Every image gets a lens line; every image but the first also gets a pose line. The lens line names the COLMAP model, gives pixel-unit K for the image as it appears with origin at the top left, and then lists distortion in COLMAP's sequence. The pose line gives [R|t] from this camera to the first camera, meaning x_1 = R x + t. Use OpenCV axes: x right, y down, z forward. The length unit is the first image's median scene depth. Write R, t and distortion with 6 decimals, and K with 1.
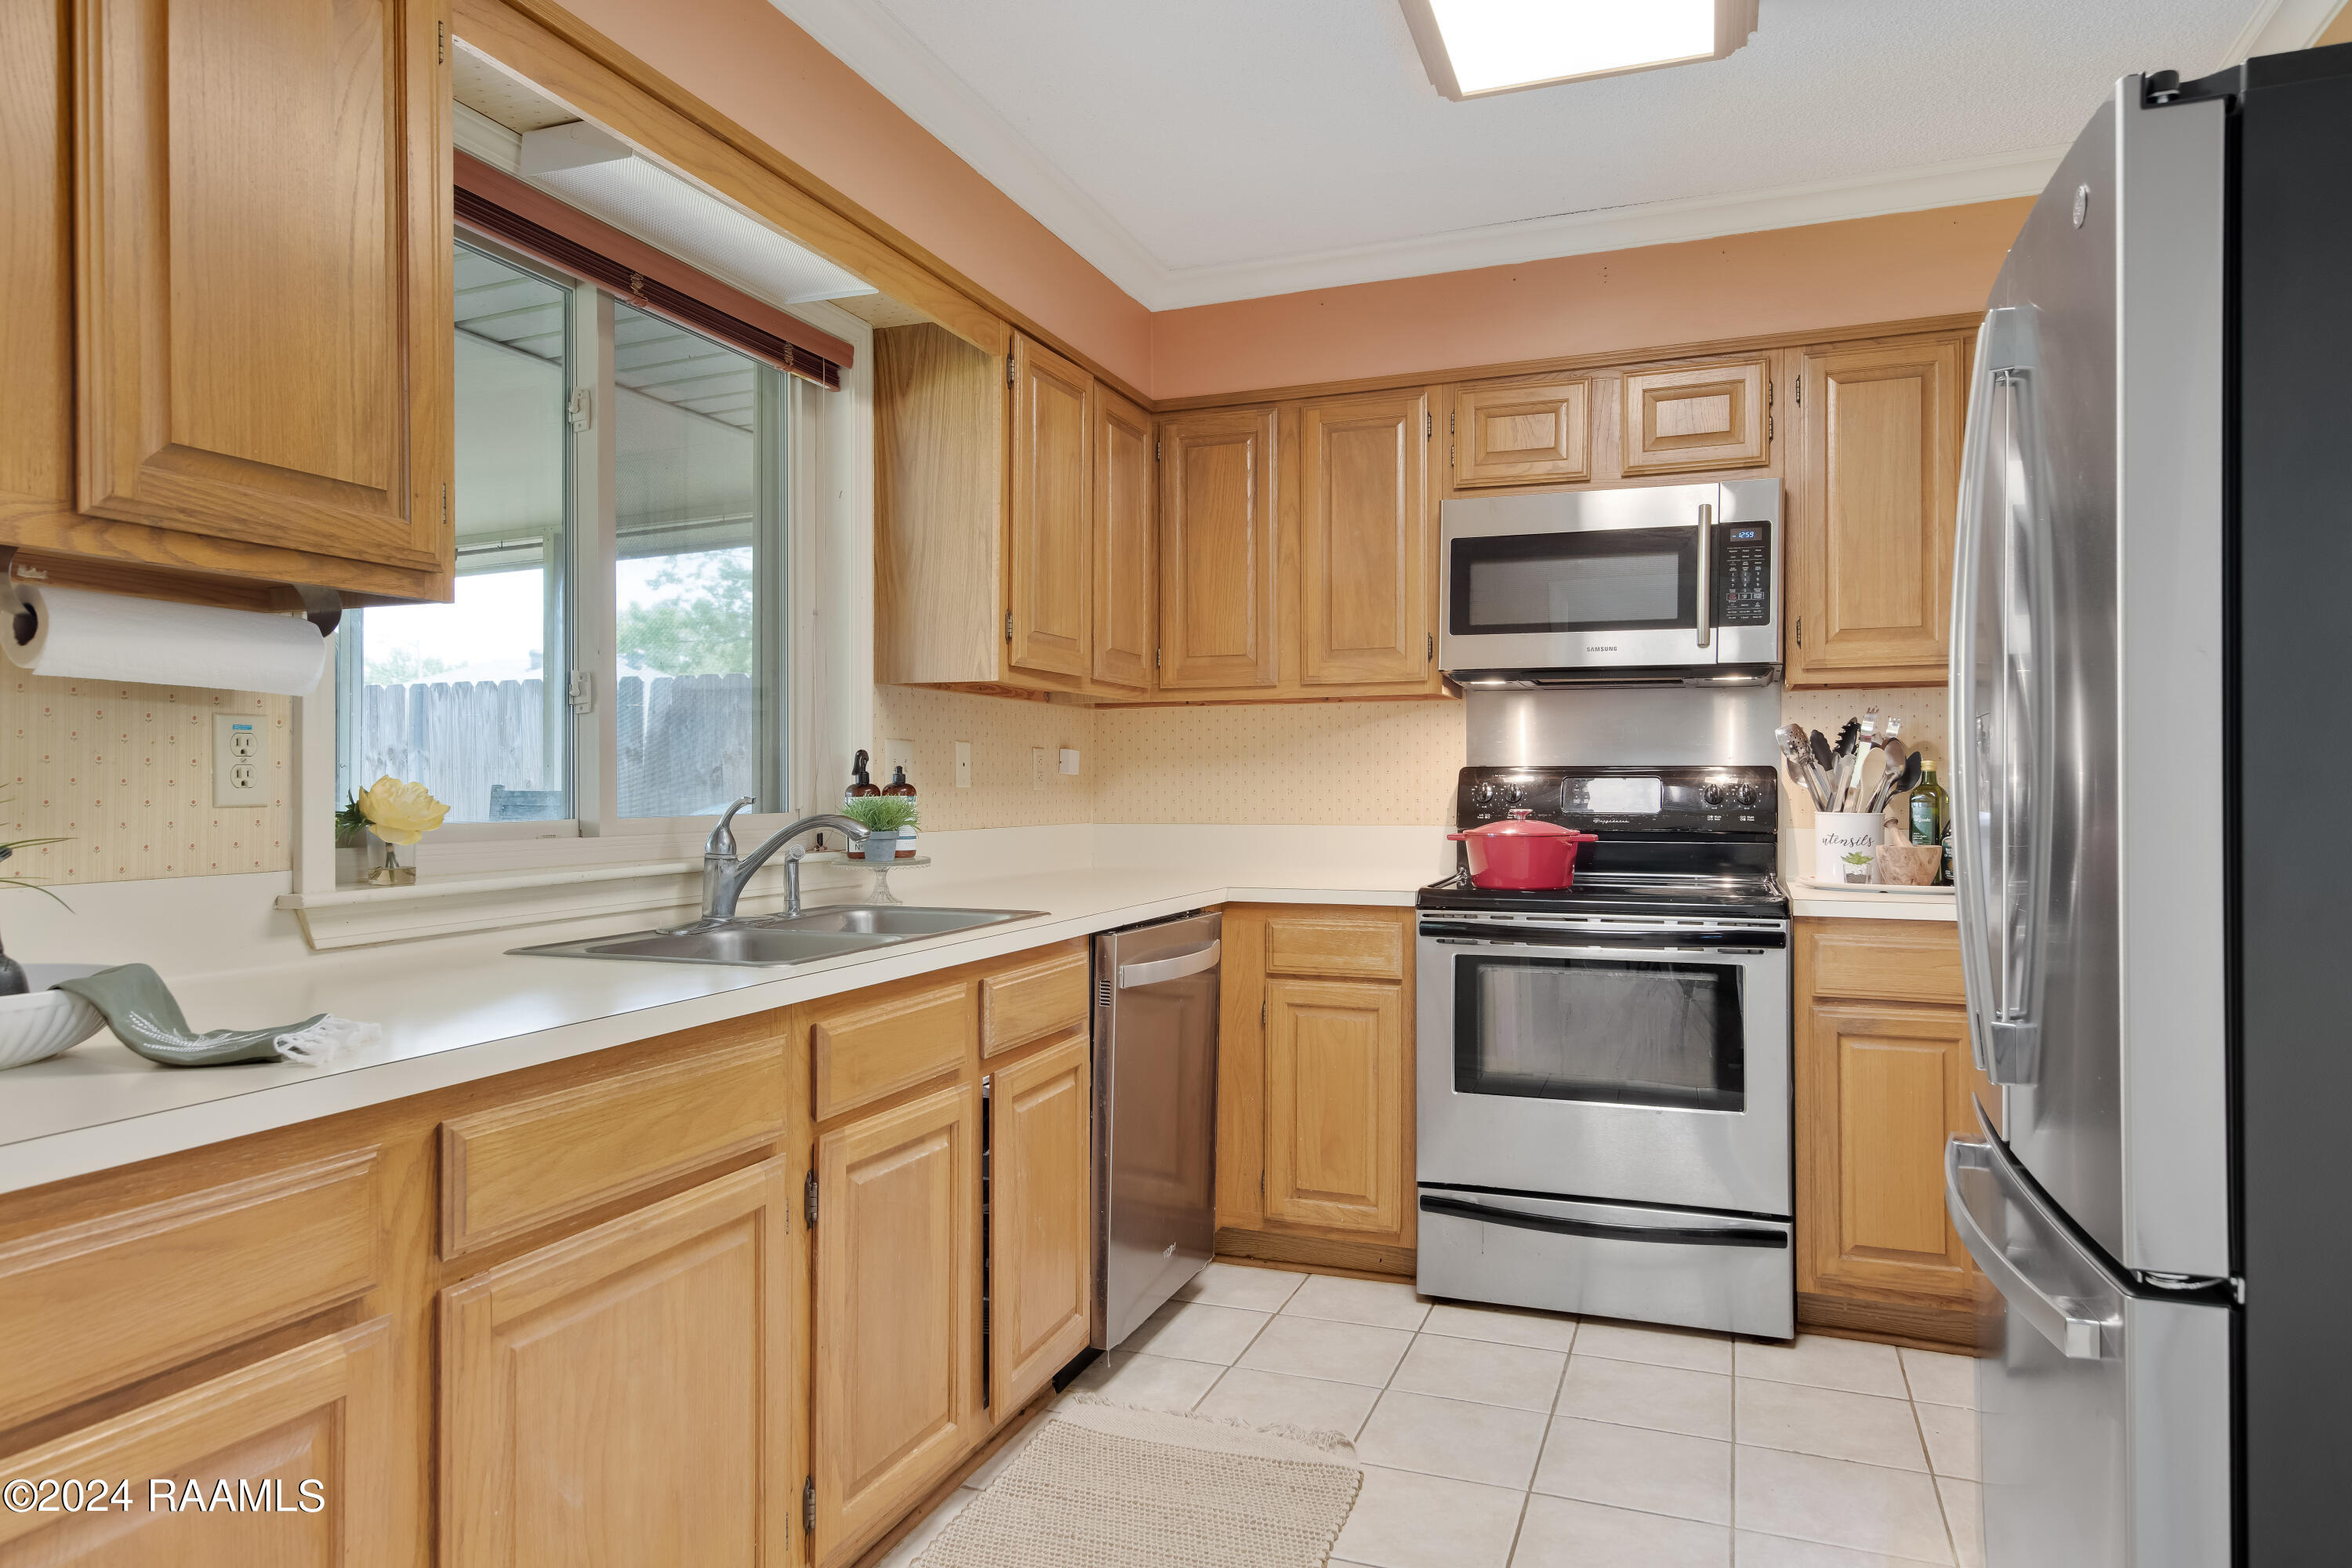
lens RADIAL K [[1471.3, 0, 1177.8], [0, 1471.3, 787.1], [0, 0, 1]] dist [0.005810, 0.000723]
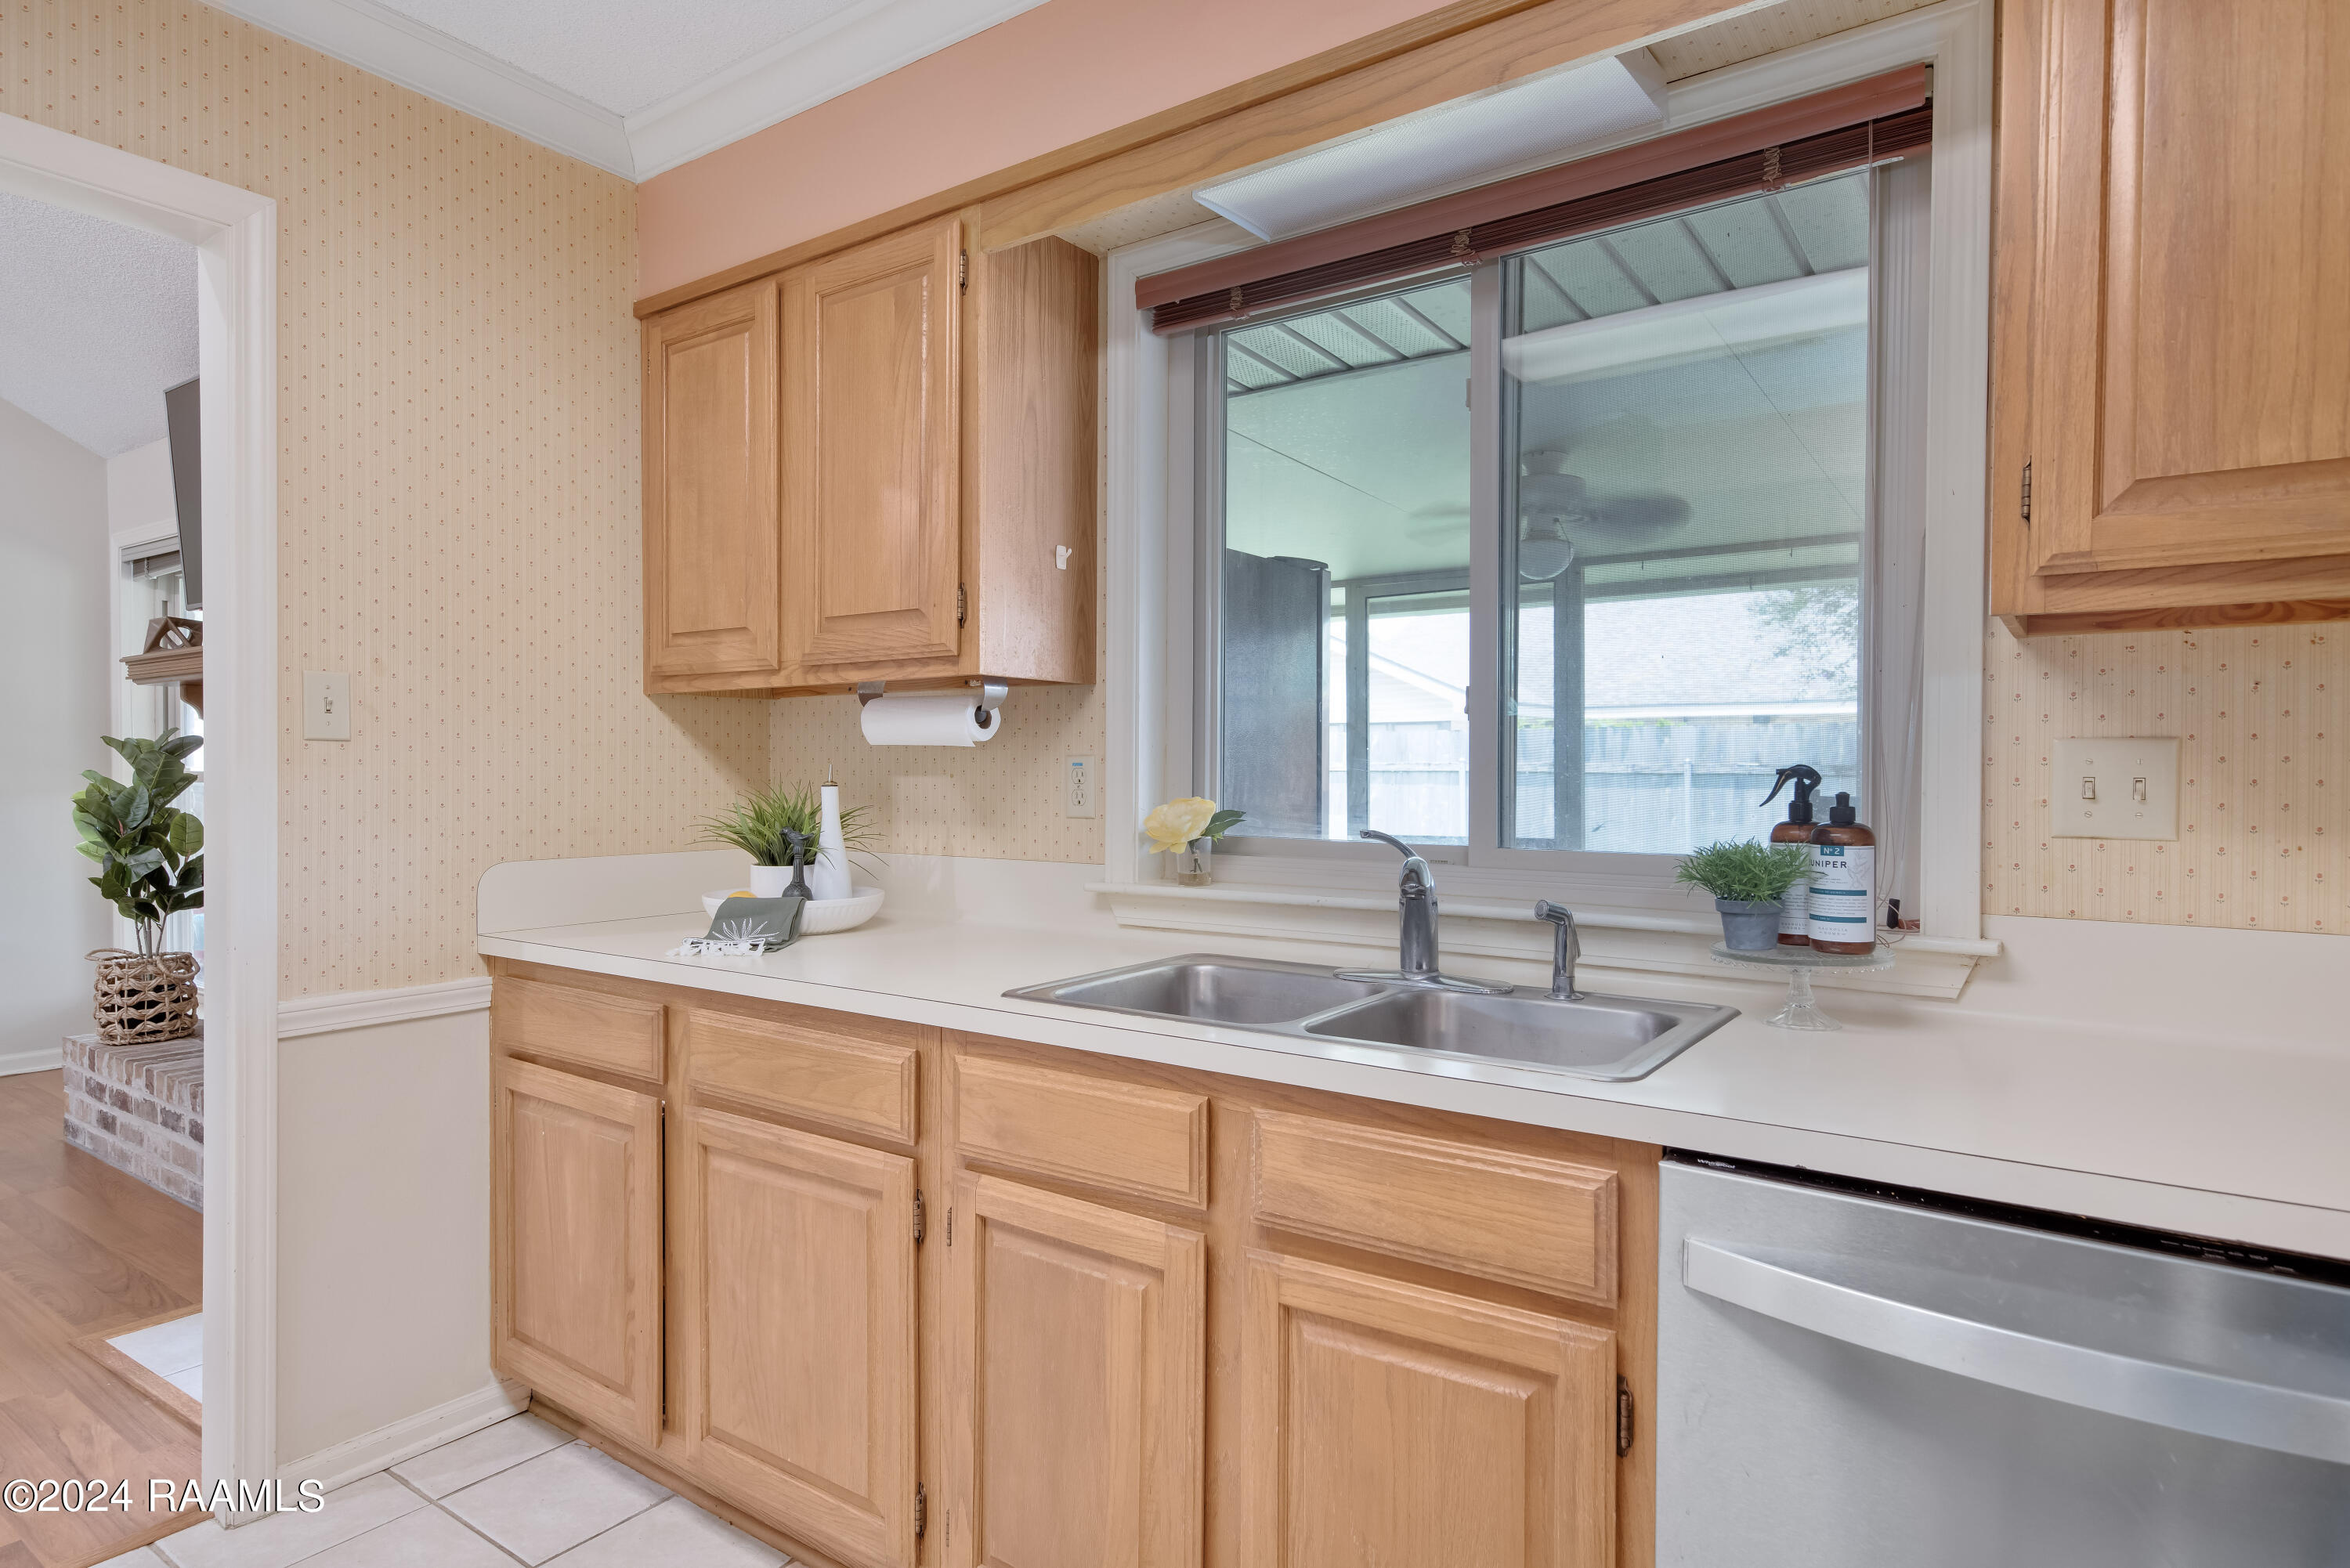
lens RADIAL K [[1229.8, 0, 1185.3], [0, 1229.8, 788.6], [0, 0, 1]] dist [-0.004201, -0.000341]
pose [[-0.248418, 0.007661, -0.968623, 0.550153], [-0.000425, 0.999968, 0.008018, -0.026779], [0.968653, 0.002404, -0.248406, 1.434298]]
